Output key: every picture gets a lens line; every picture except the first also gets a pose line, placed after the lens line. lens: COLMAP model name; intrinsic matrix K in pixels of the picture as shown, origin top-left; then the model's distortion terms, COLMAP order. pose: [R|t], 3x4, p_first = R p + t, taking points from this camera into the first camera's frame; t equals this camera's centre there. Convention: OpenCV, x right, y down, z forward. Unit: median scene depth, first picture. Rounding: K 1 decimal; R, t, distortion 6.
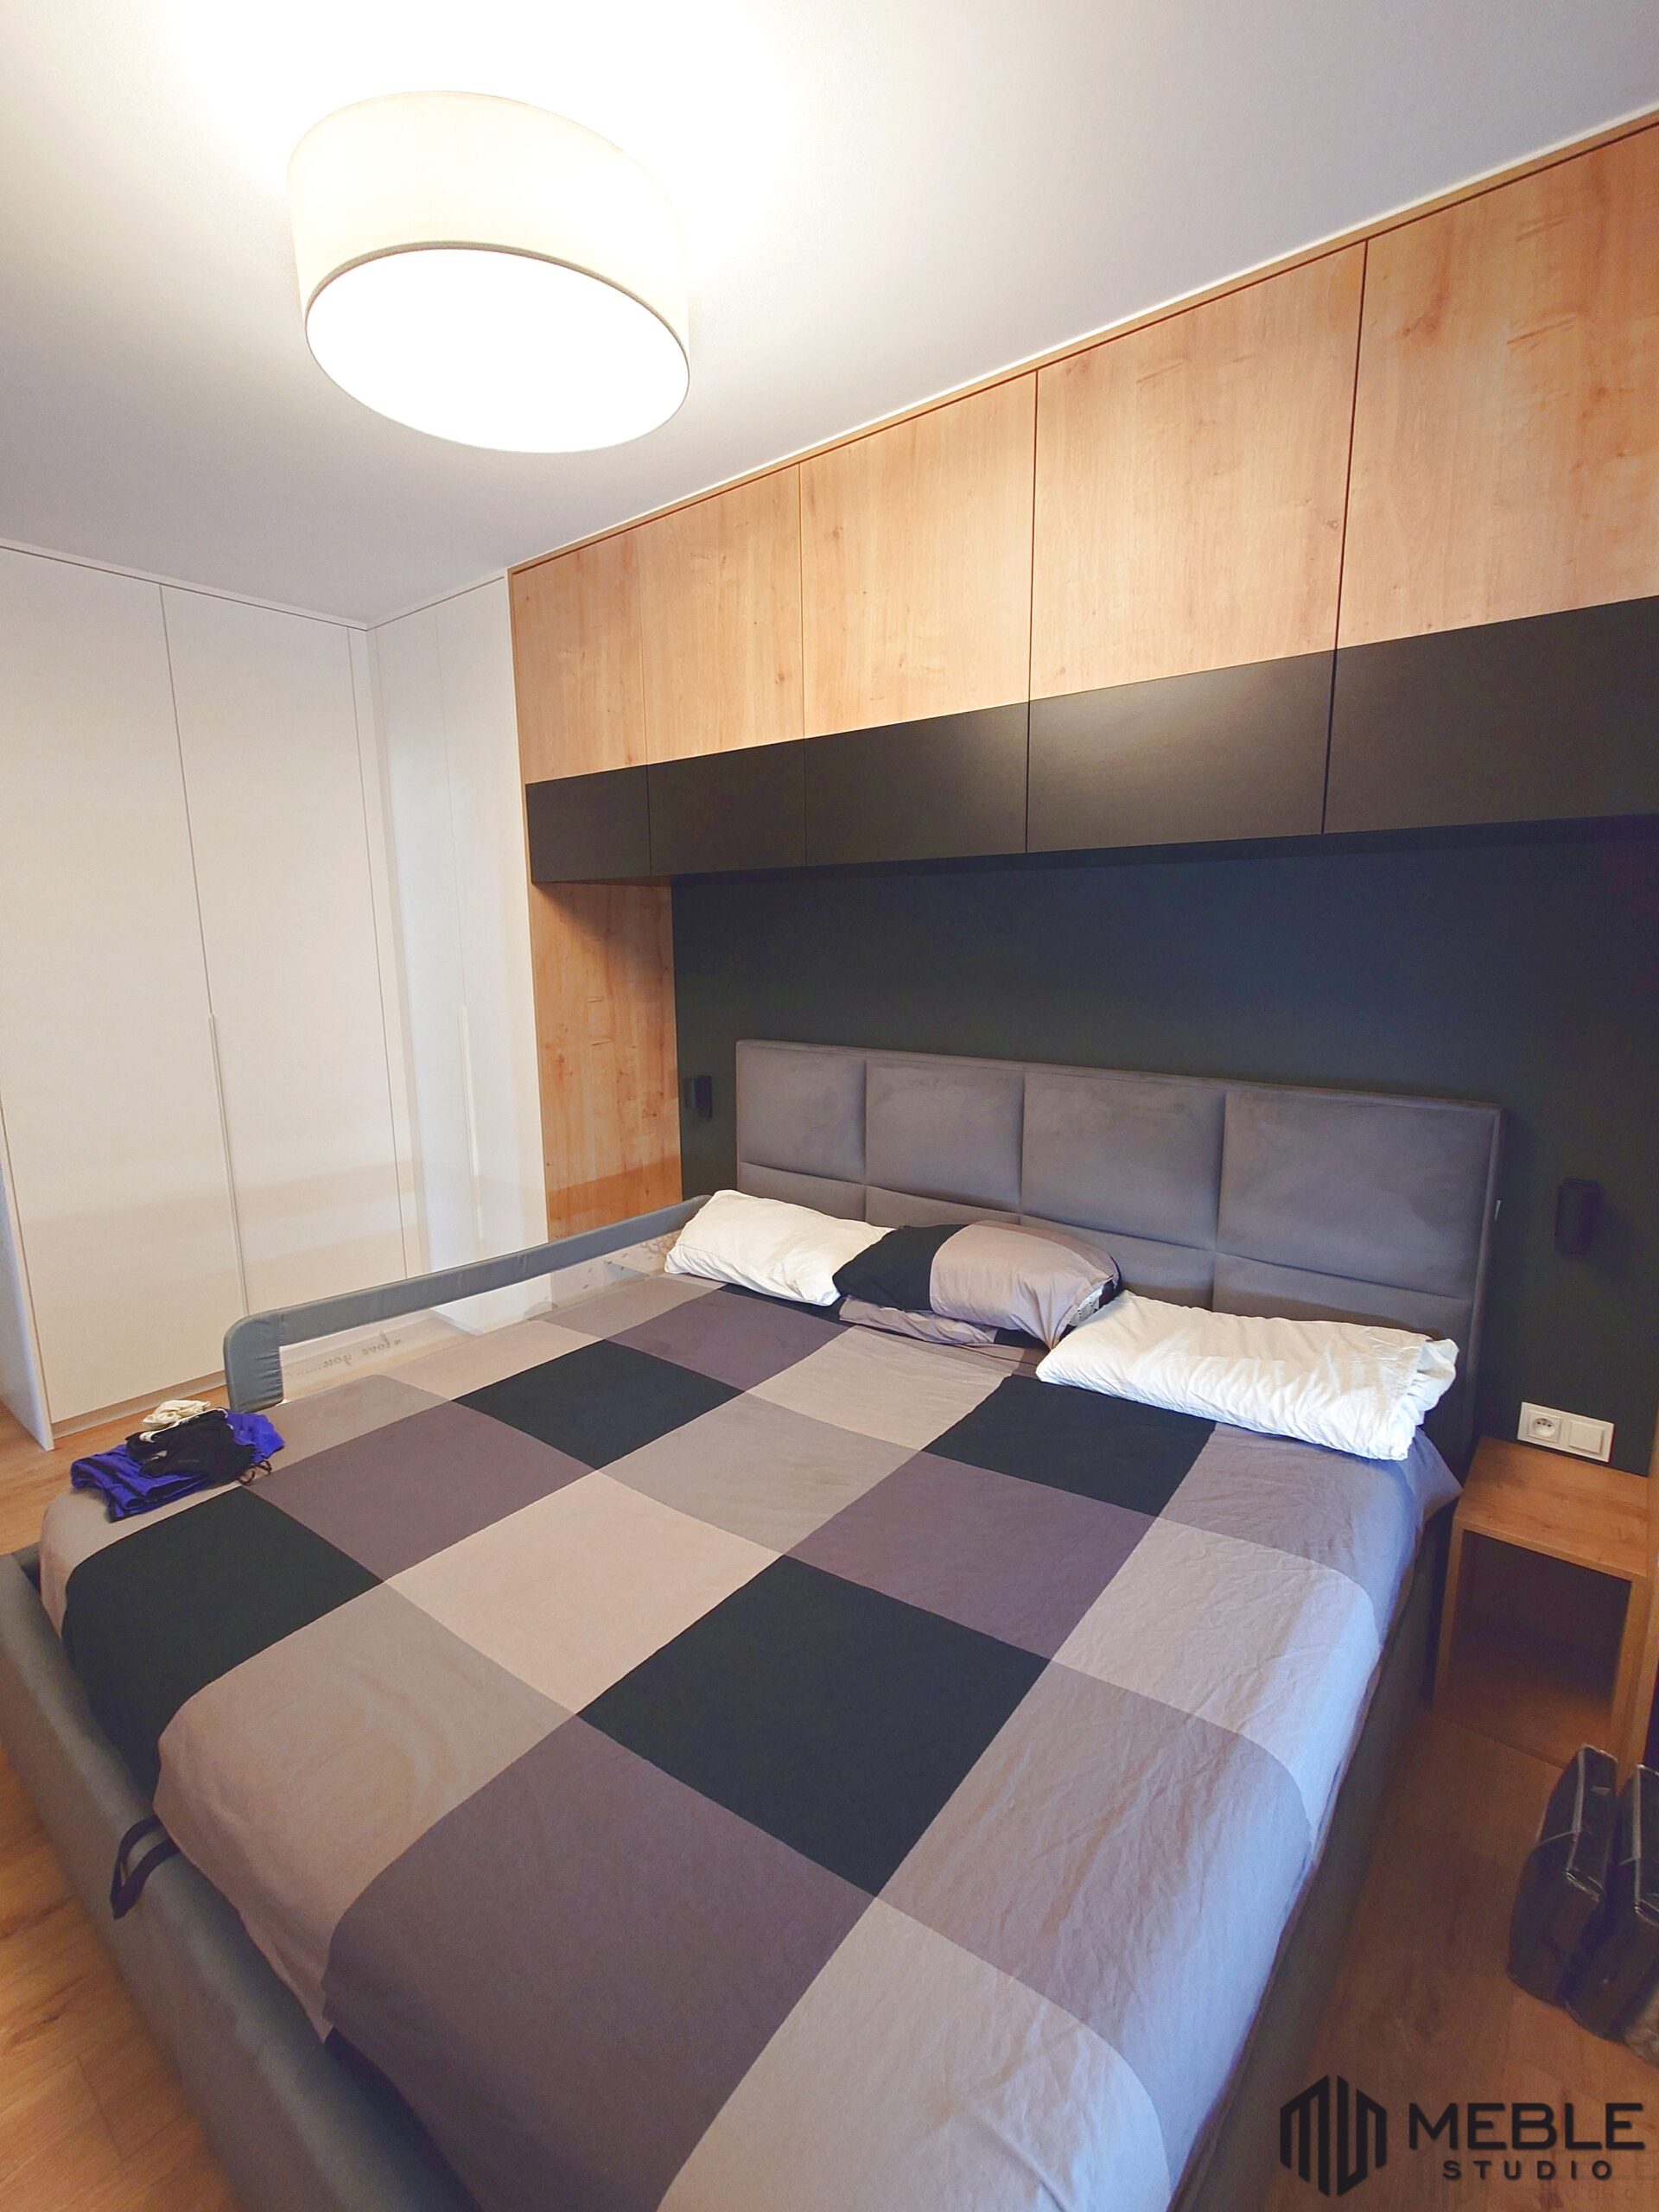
lens RADIAL K [[1023.8, 0, 823.5], [0, 1023.8, 1096.8], [0, 0, 1]] dist [-0.001132, -0.000501]
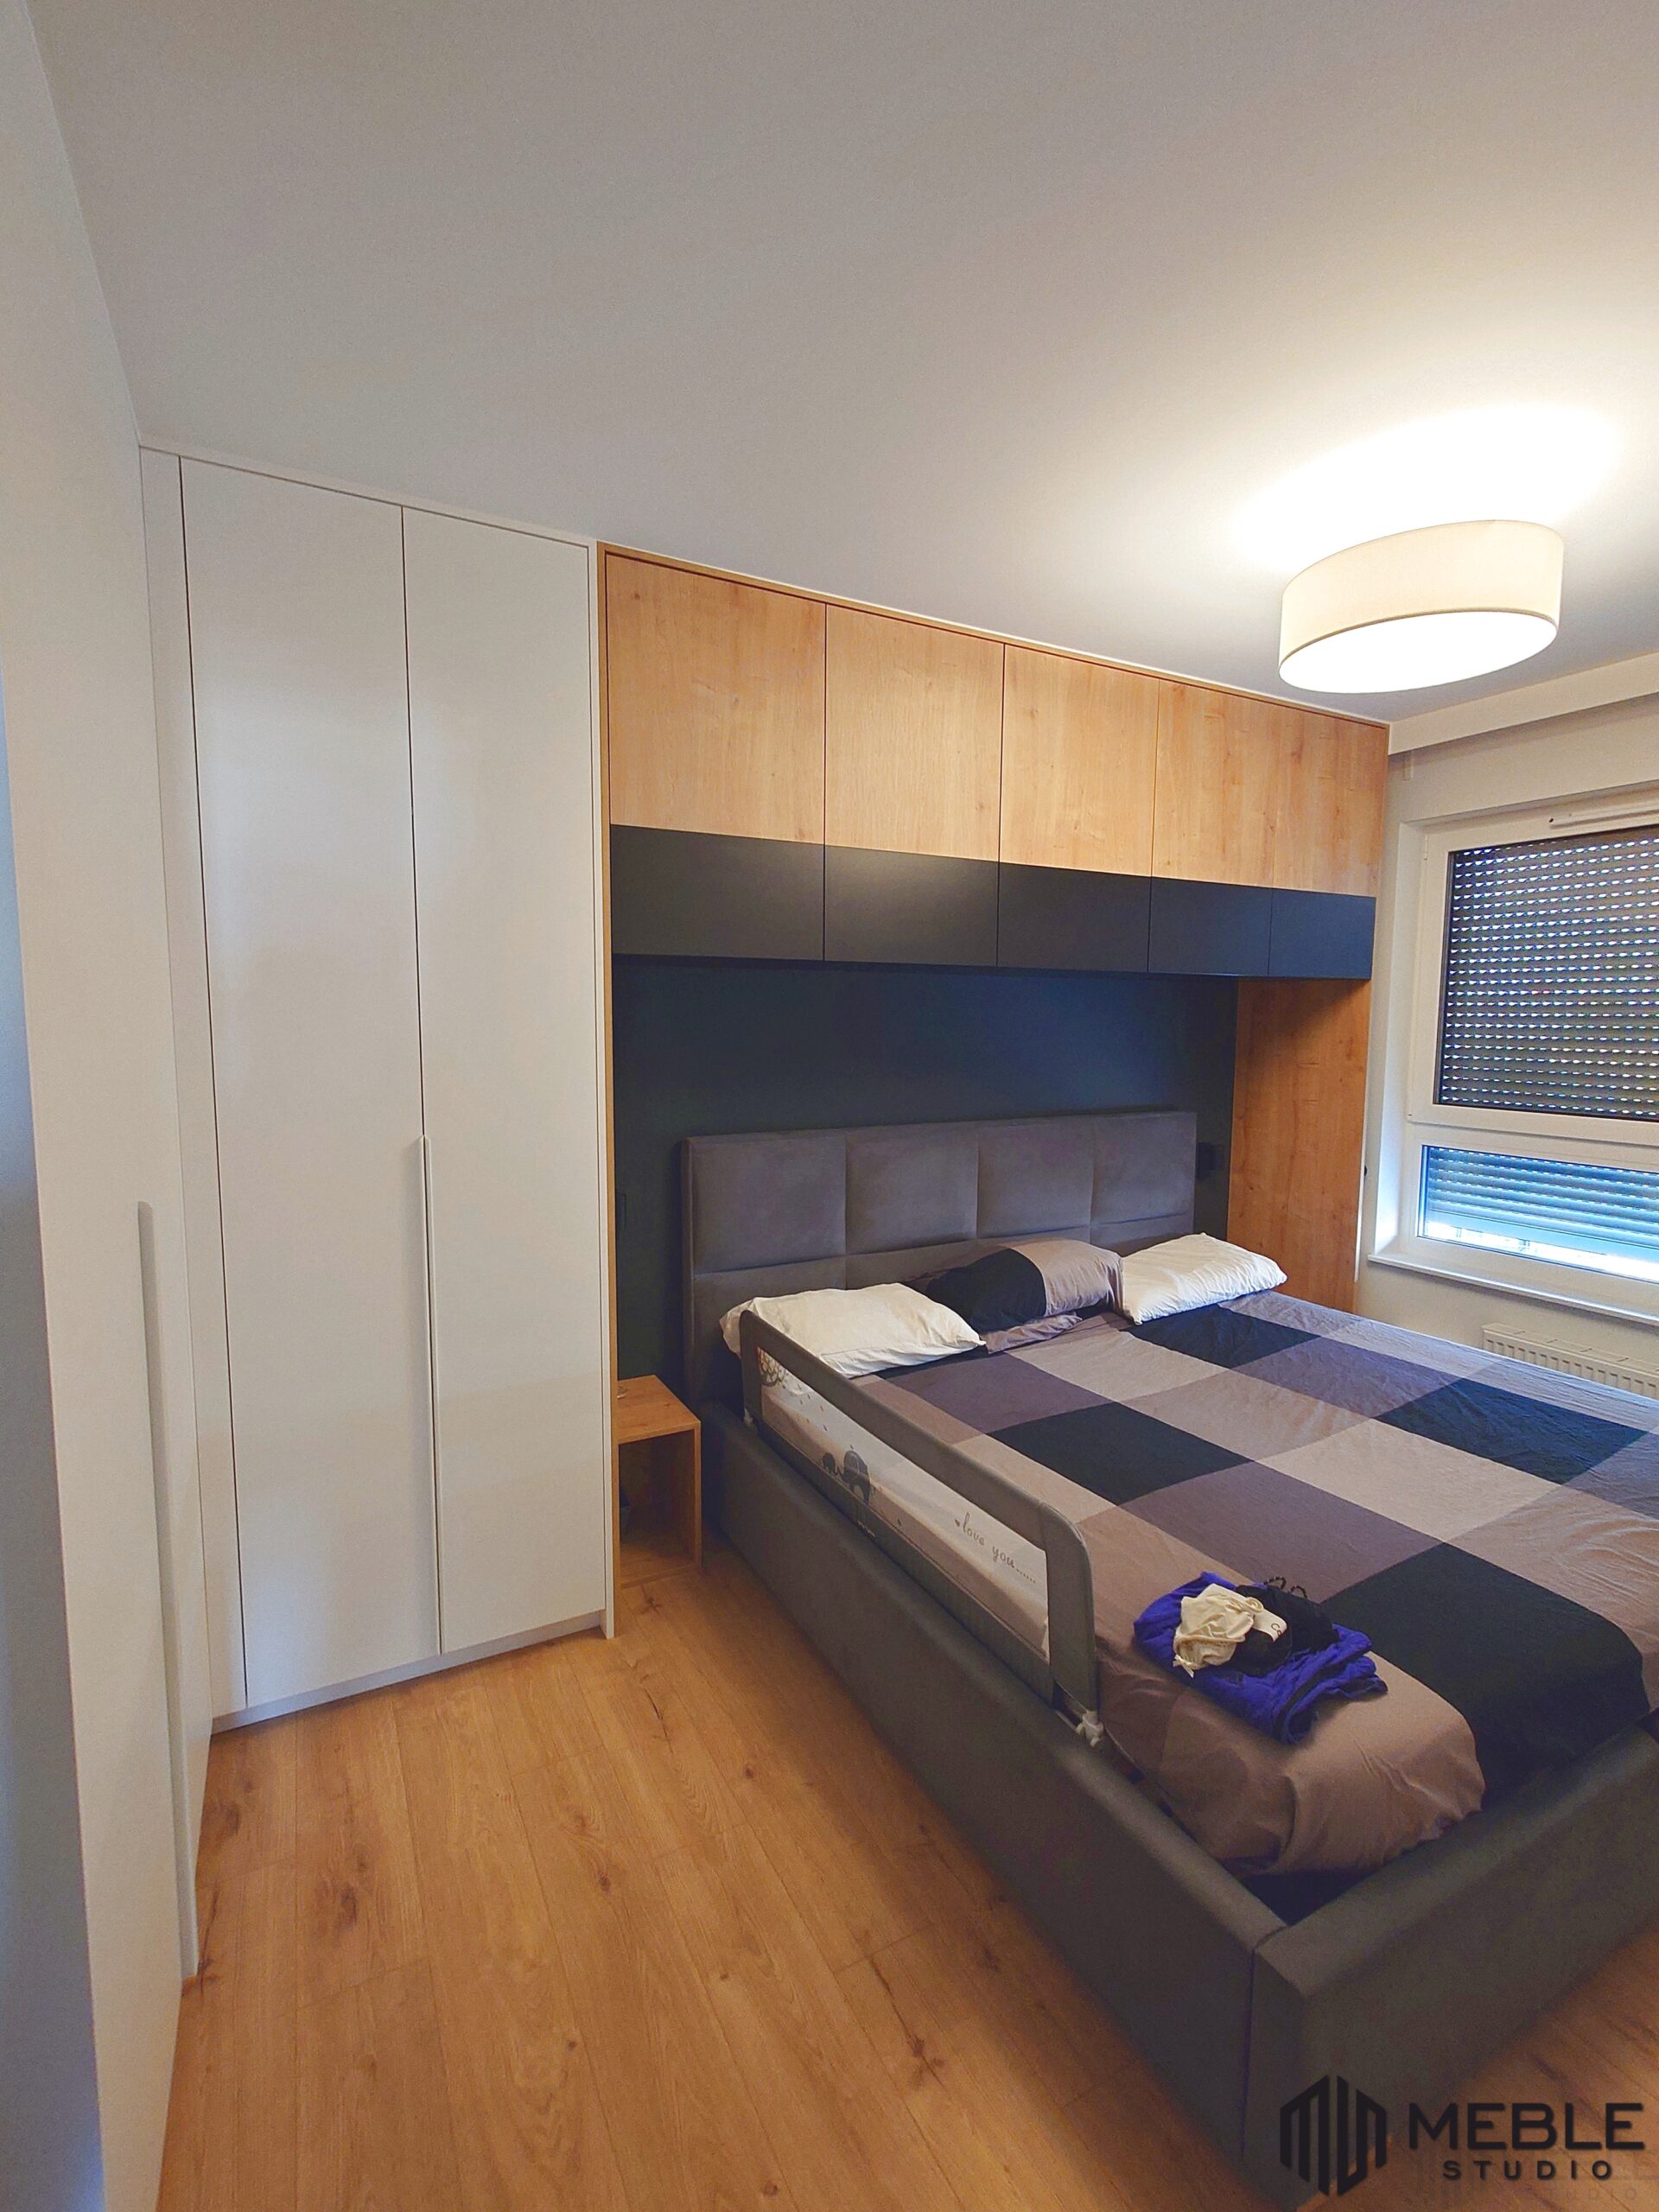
lens RADIAL K [[987.8, 0, 829.5], [0, 987.8, 1106.0], [0, 0, 1]] dist [0.000733, -0.009613]
pose [[0.380869, -0.065185, 0.922328, -1.205987], [0.144831, 0.989405, 0.010119, -0.109938], [-0.913215, 0.129728, 0.386275, 0.788132]]
